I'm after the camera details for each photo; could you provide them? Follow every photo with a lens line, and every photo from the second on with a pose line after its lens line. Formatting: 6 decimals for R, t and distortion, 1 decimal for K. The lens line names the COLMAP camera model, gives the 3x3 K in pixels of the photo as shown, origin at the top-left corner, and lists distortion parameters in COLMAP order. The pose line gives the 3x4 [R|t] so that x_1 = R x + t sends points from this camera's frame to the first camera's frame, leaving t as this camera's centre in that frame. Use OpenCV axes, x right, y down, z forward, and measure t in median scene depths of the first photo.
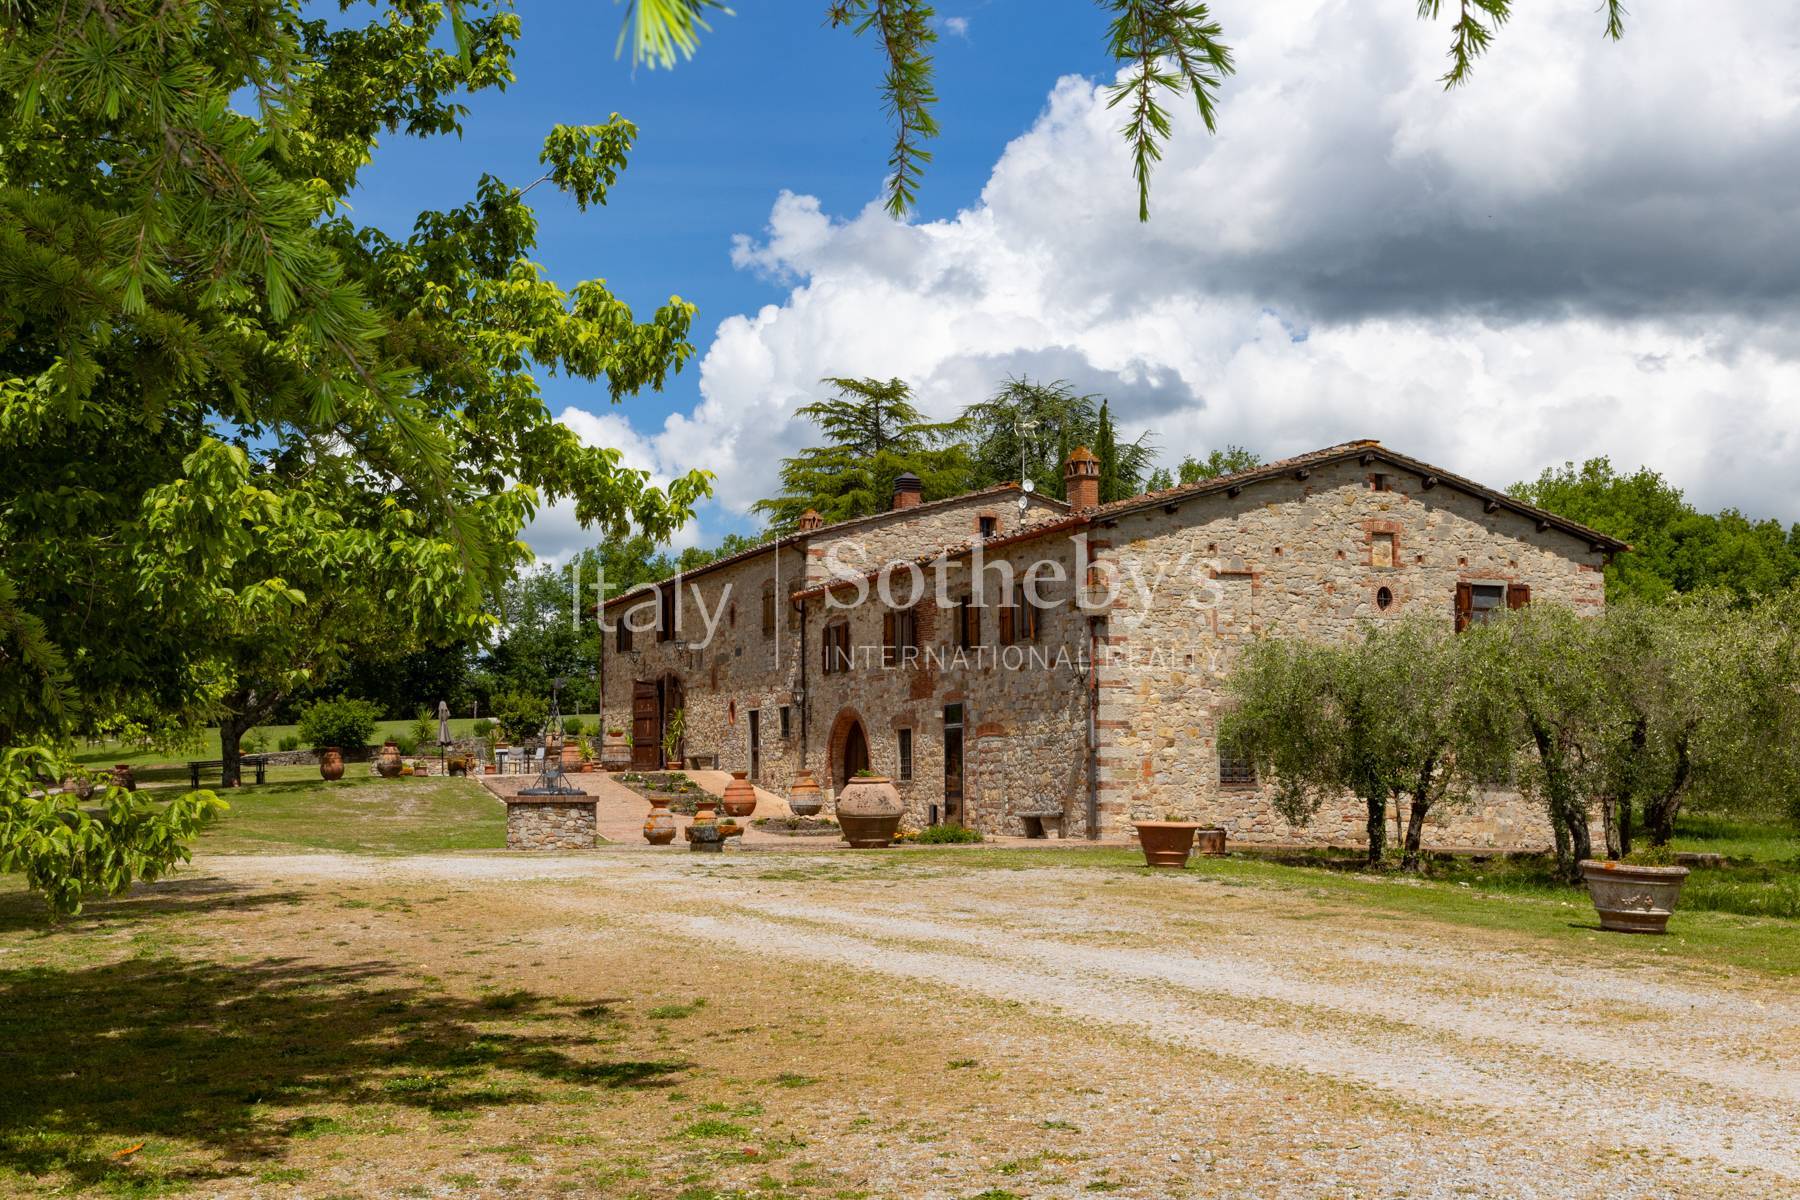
lens RADIAL K [[2218.3, 0, 900.3], [0, 2218.3, 610.4], [0, 0, 1]] dist [-0.067575, 0.000000]
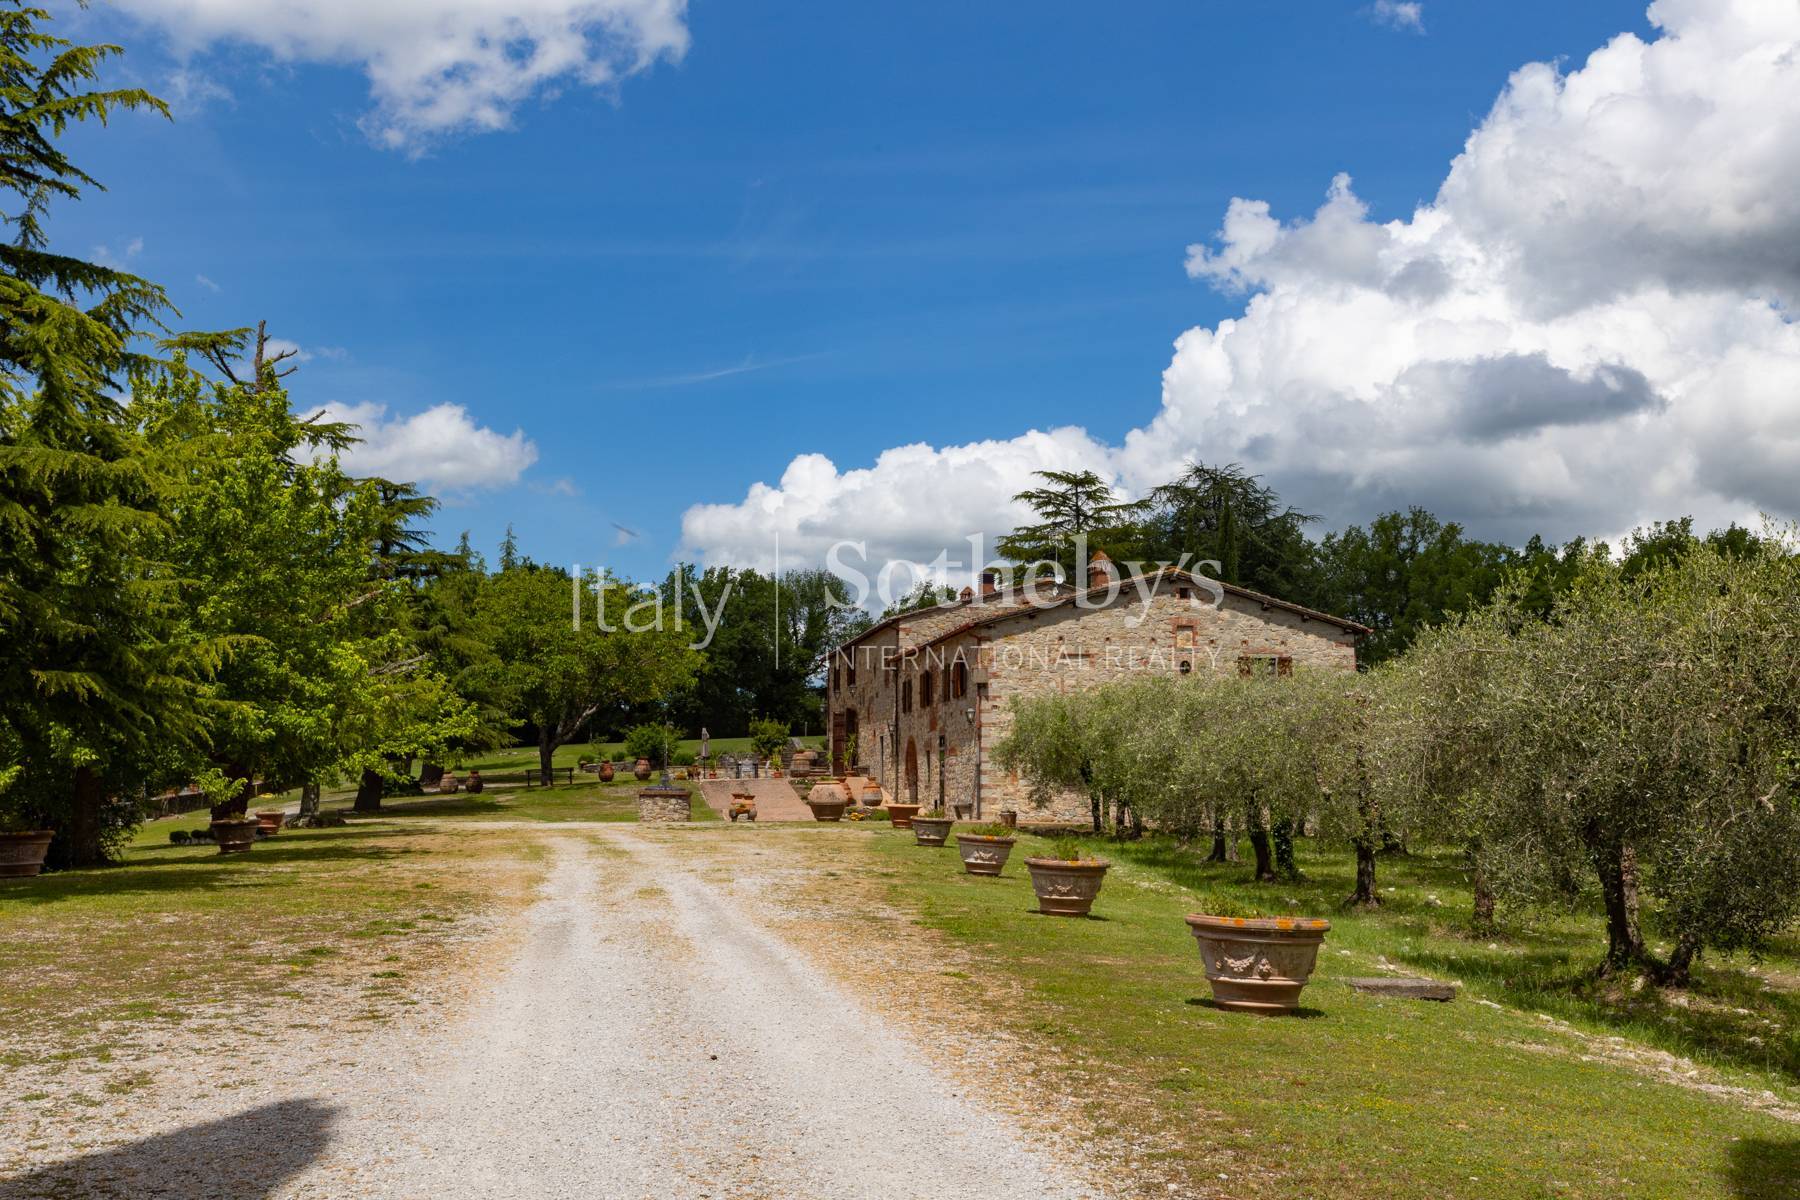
lens RADIAL K [[2749.9, 0, 892.1], [0, 2749.9, 597.4], [0, 0, 1]] dist [0.131272, 0.000000]
pose [[0.958200, -0.015114, -0.285701, 0.453475], [0.016671, 0.999856, 0.003019, -0.050818], [0.285614, -0.007655, 0.958314, -0.725544]]
